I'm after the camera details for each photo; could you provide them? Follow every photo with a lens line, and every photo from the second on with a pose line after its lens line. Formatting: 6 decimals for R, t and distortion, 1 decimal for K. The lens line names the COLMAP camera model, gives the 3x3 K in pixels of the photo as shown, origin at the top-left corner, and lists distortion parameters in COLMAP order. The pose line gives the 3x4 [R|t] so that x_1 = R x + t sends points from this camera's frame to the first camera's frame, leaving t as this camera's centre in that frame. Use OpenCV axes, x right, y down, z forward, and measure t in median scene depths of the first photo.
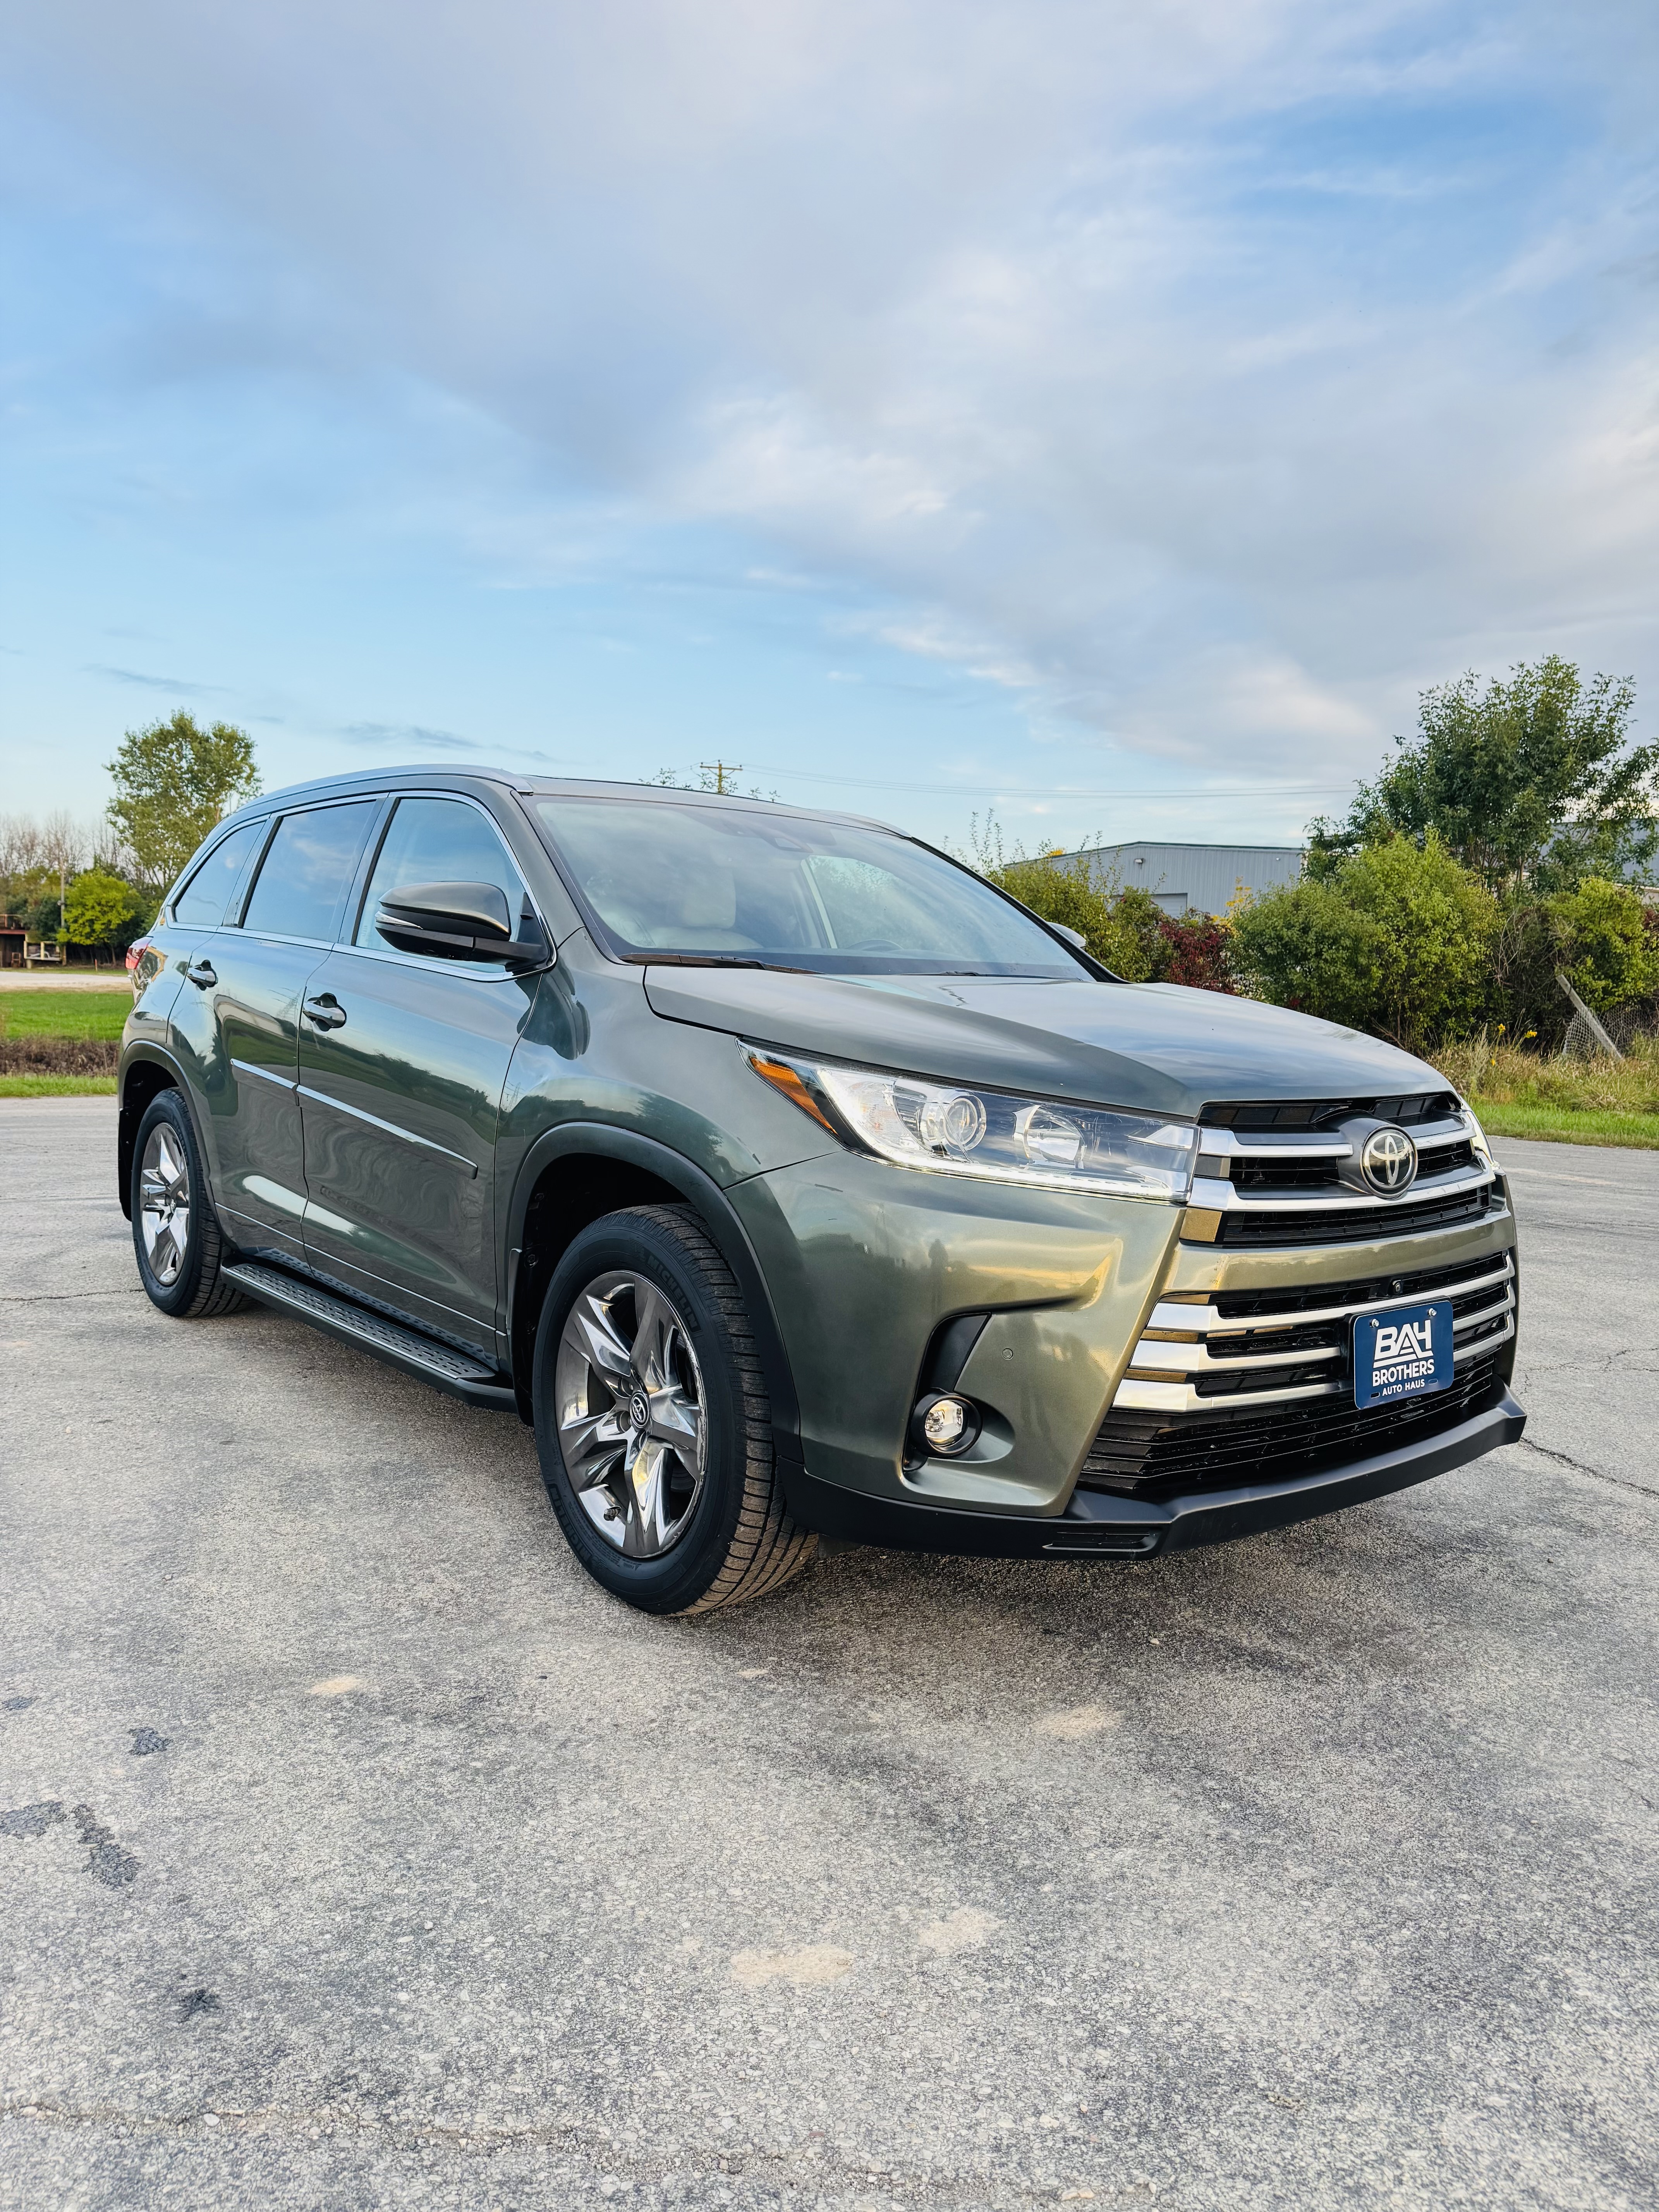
lens RADIAL K [[1555.7, 0, 830.9], [0, 1555.7, 1119.3], [0, 0, 1]] dist [0.047101, -0.056196]
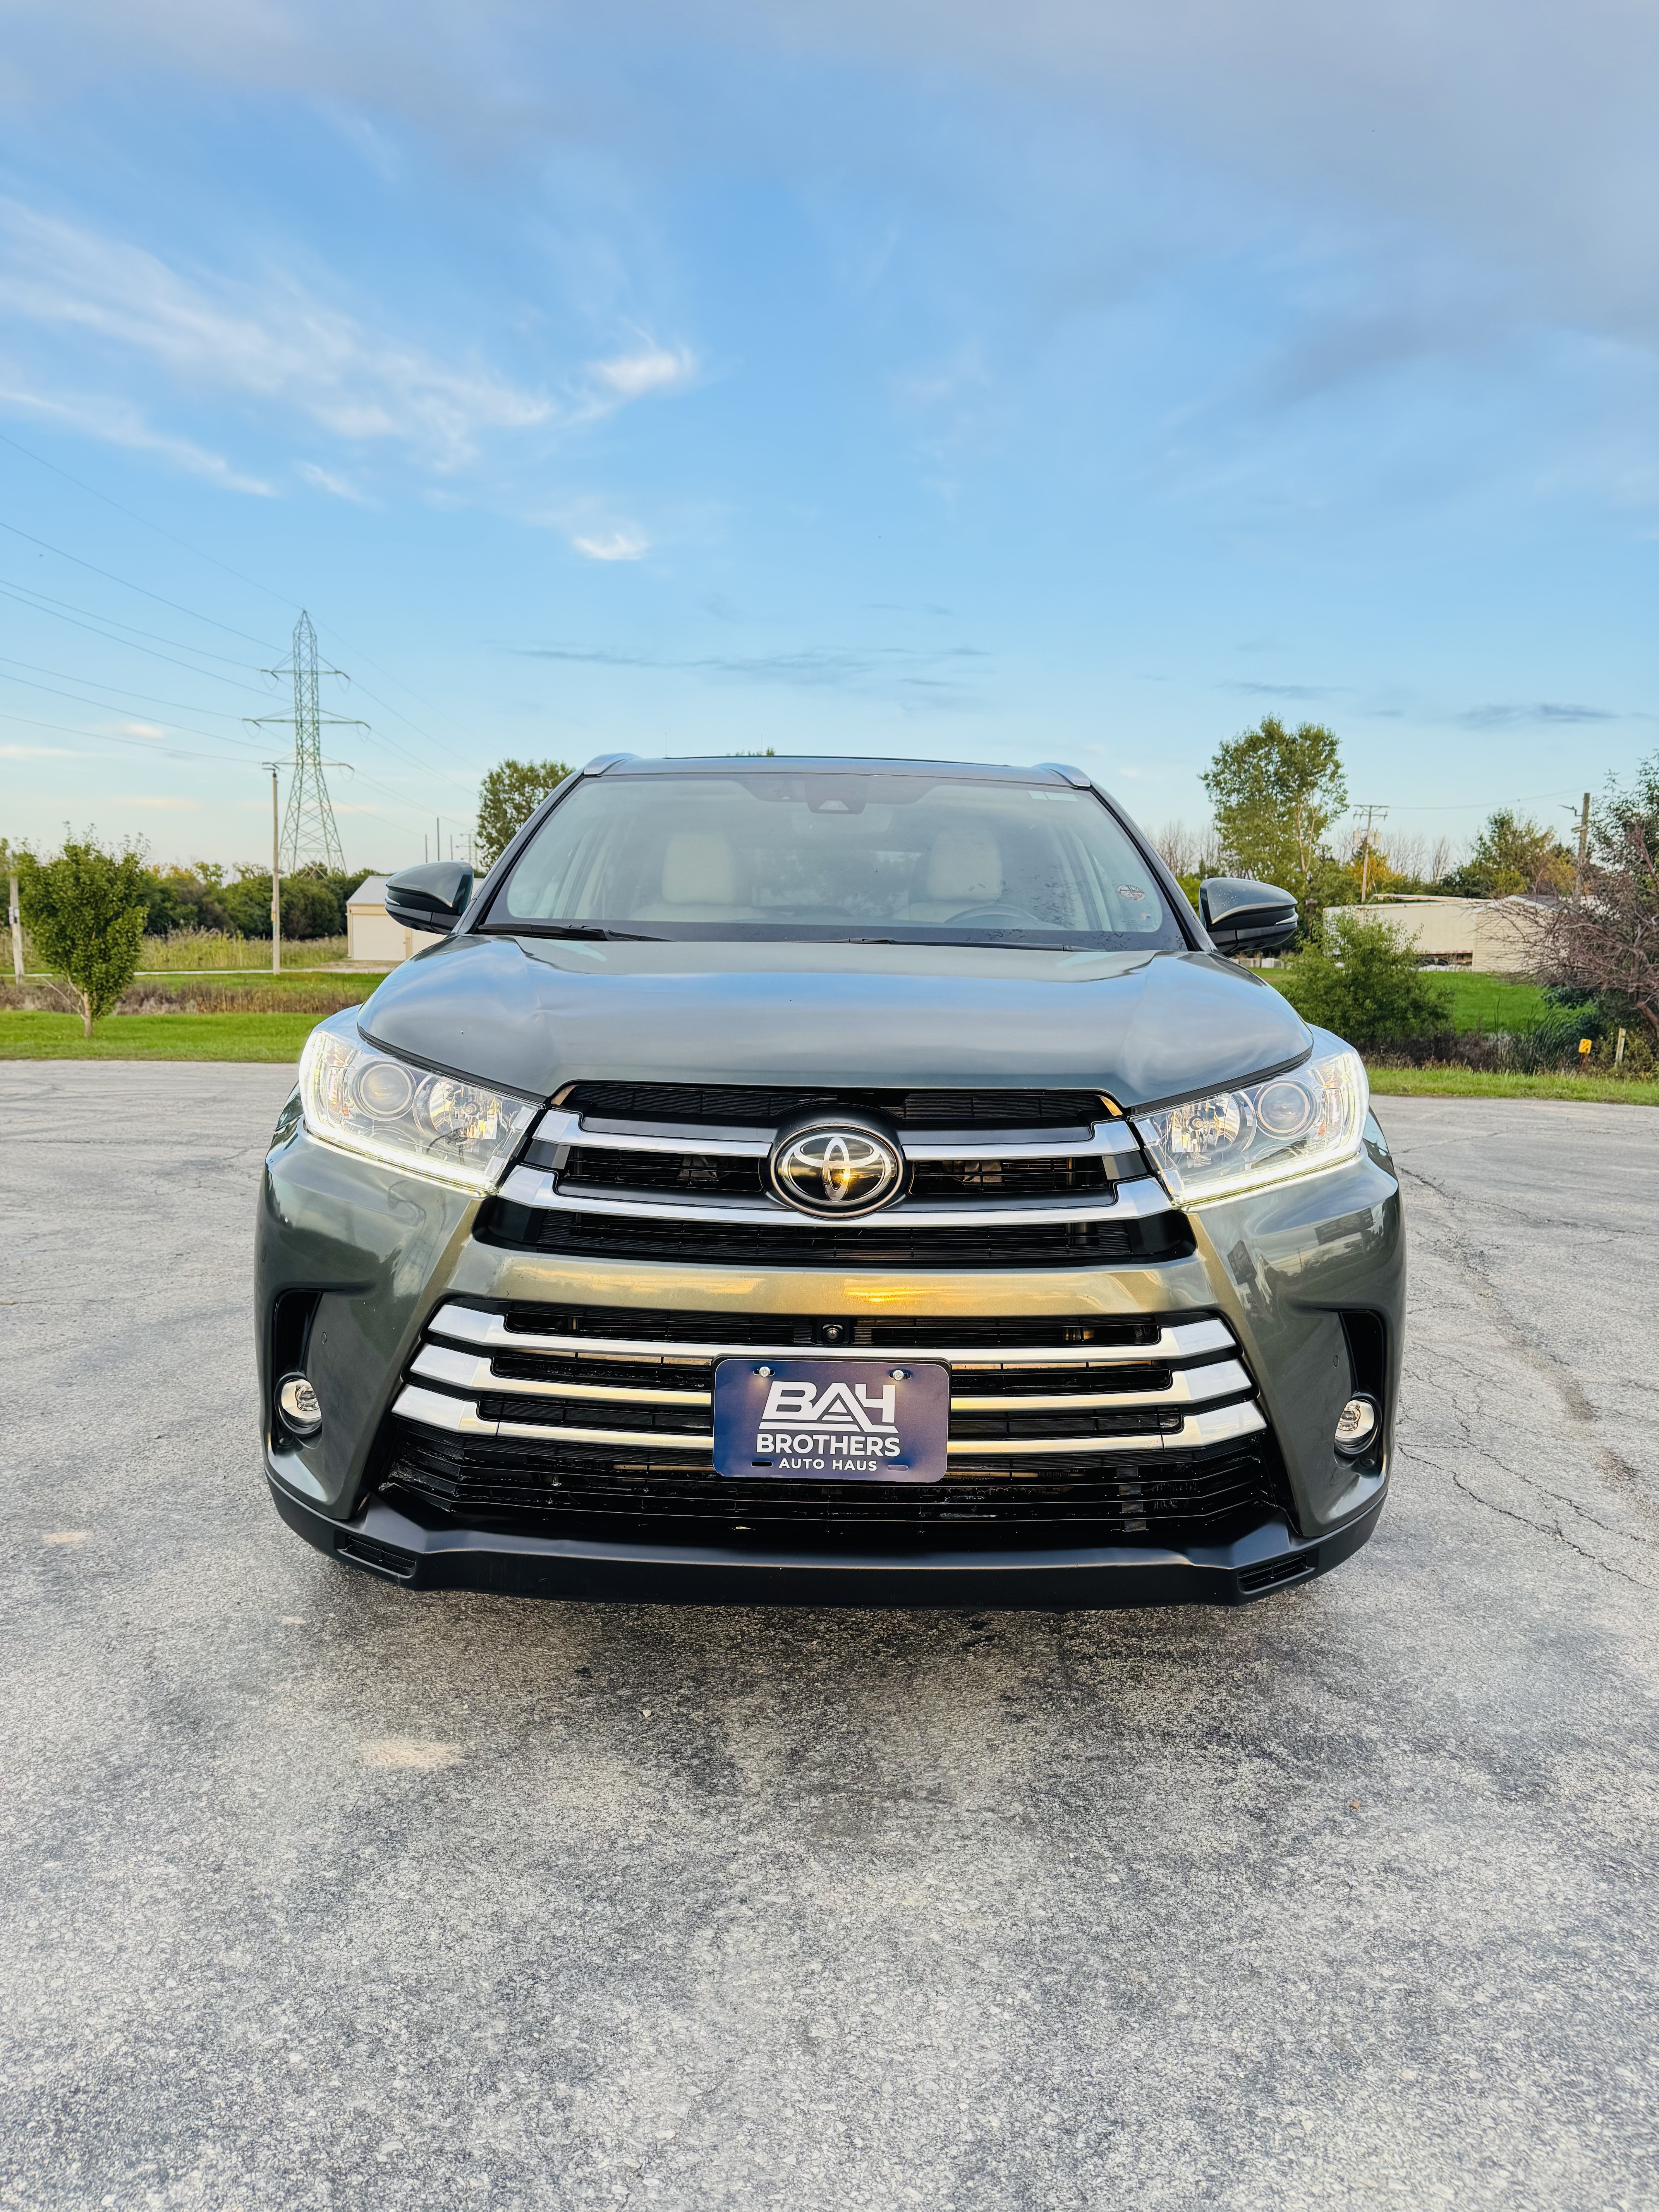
lens RADIAL K [[1555.7, 0, 823.3], [0, 1555.7, 1126.5], [0, 0, 1]] dist [0.047101, -0.056196]
pose [[0.776452, 0.058426, -0.627462, 0.827583], [-0.053760, 0.998204, 0.026423, -0.014488], [0.627879, 0.013217, 0.778199, 0.405159]]
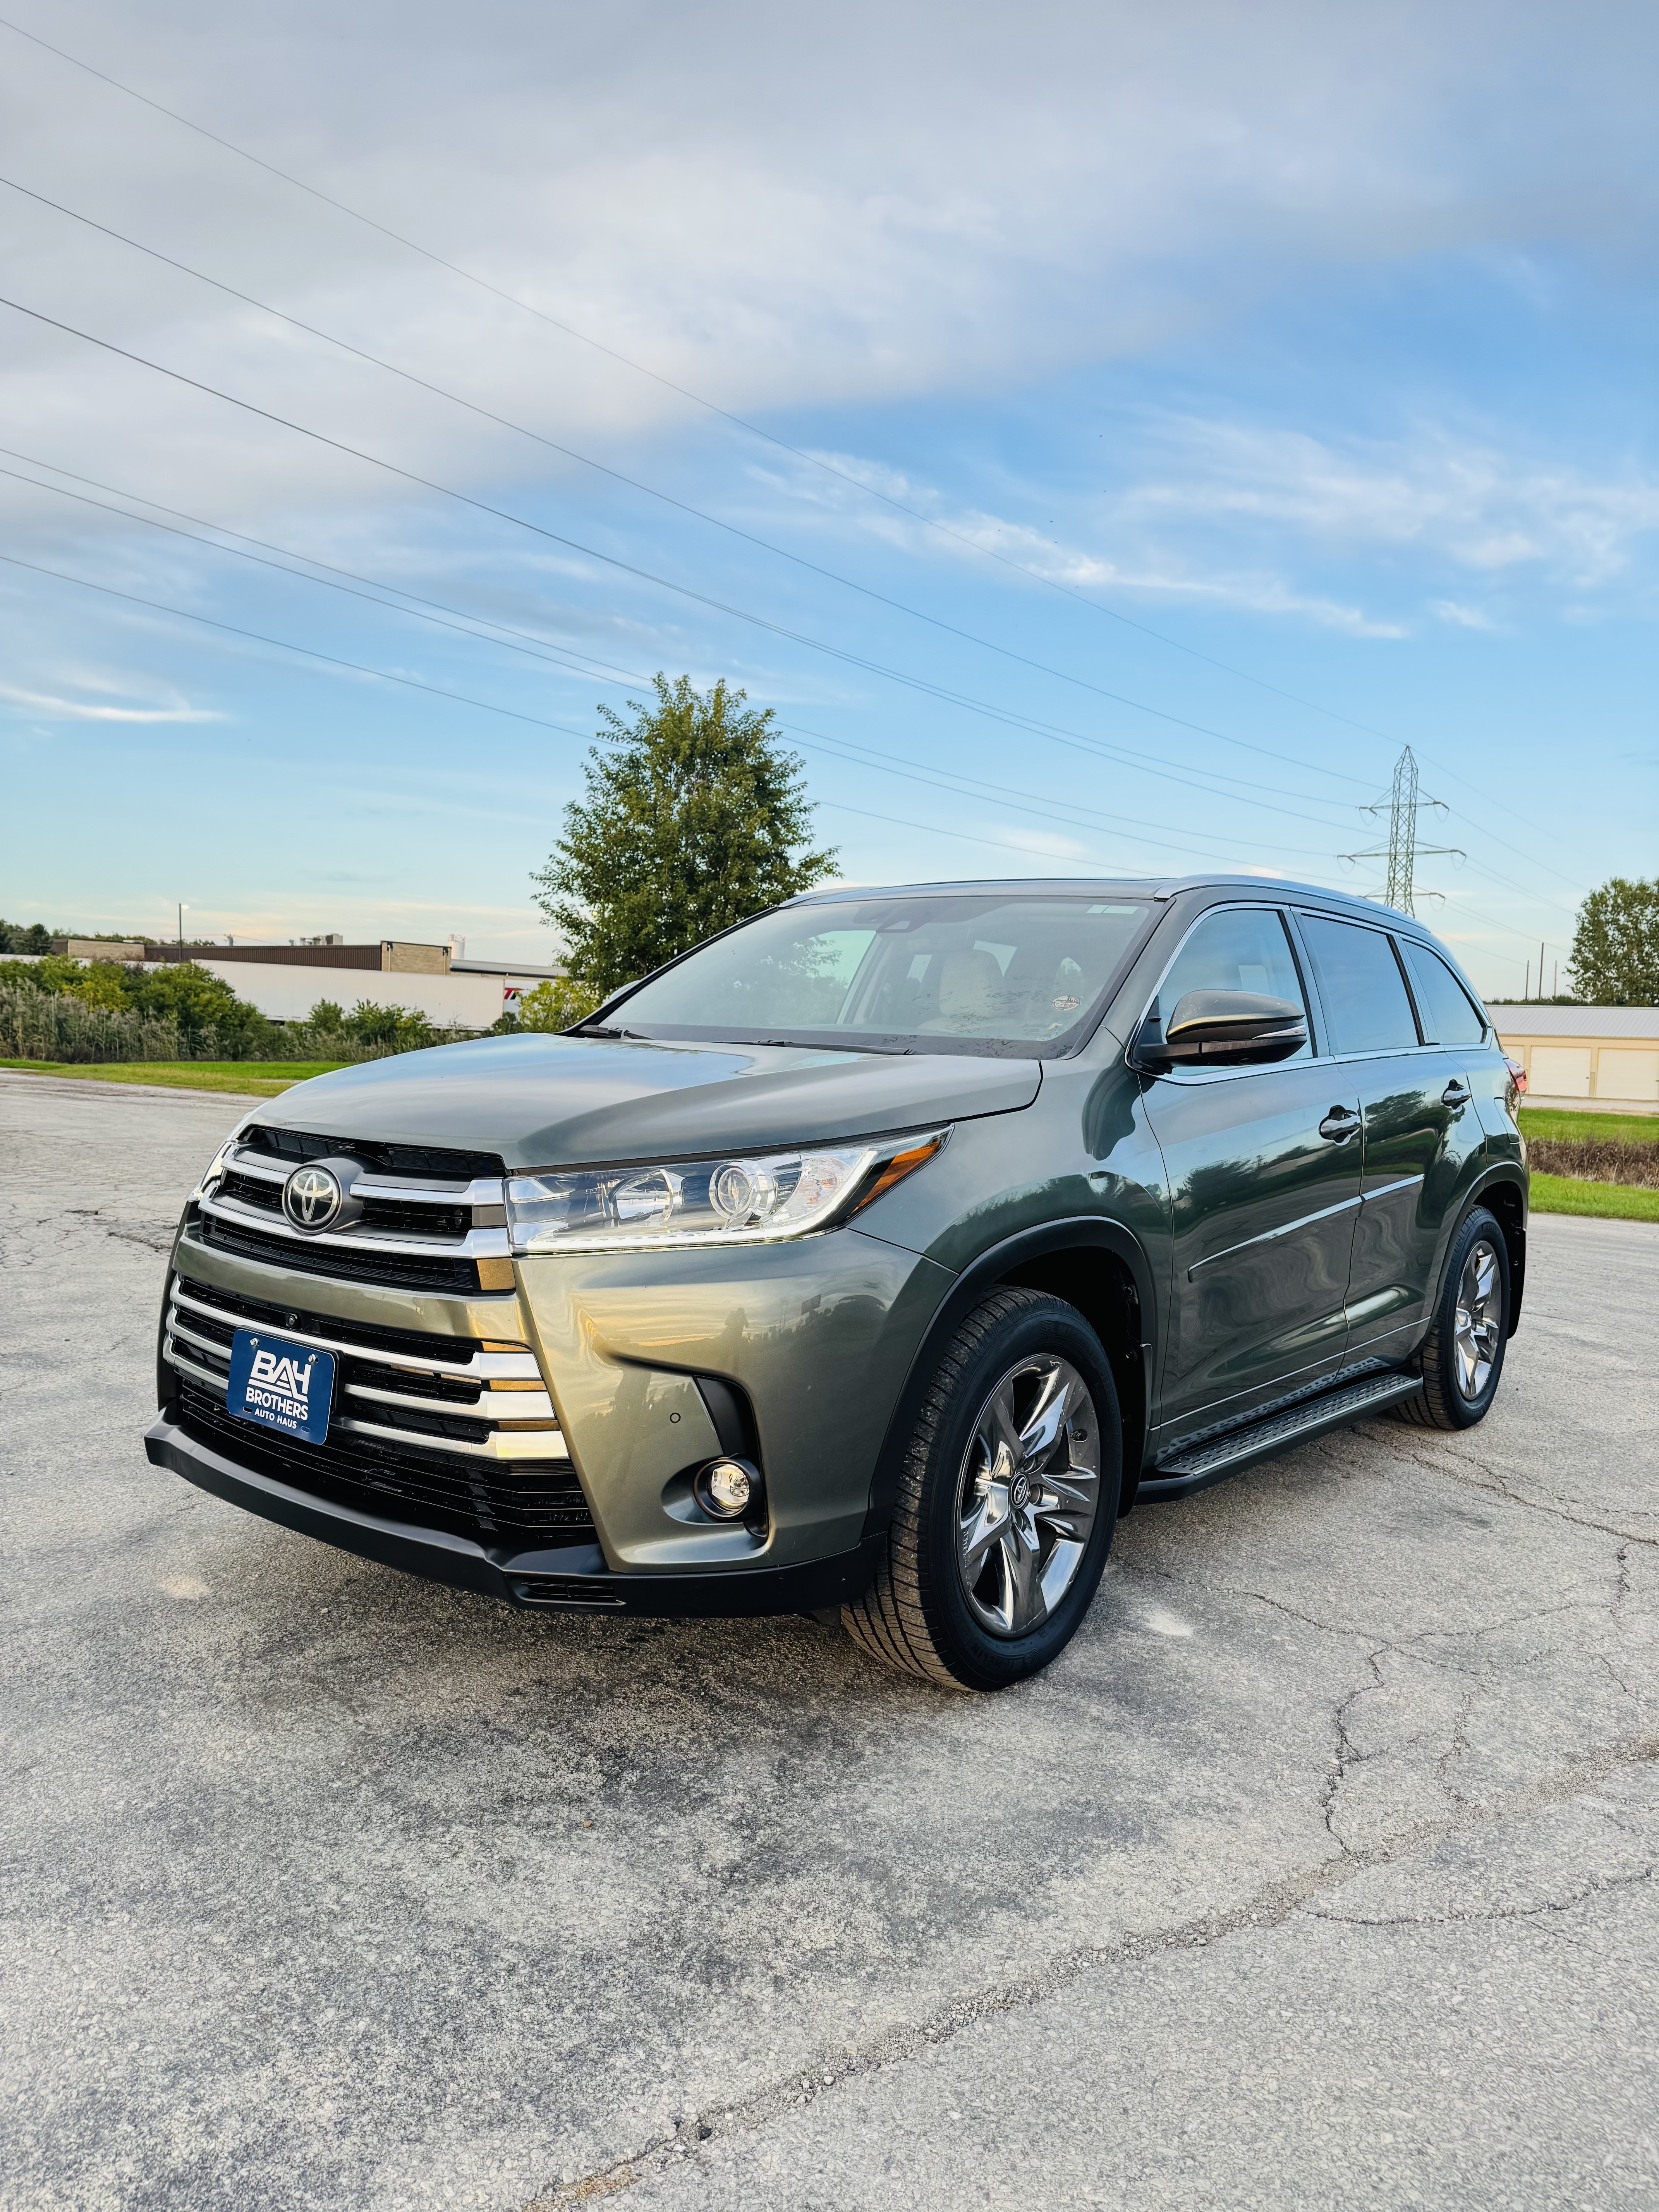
lens RADIAL K [[1555.7, 0, 818.6], [0, 1555.7, 1116.1], [0, 0, 1]] dist [0.047101, -0.056196]
pose [[0.207437, 0.028382, -0.977837, 1.425732], [-0.125789, 0.992055, 0.002110, -0.070172], [0.970127, 0.122563, 0.209359, 1.102332]]
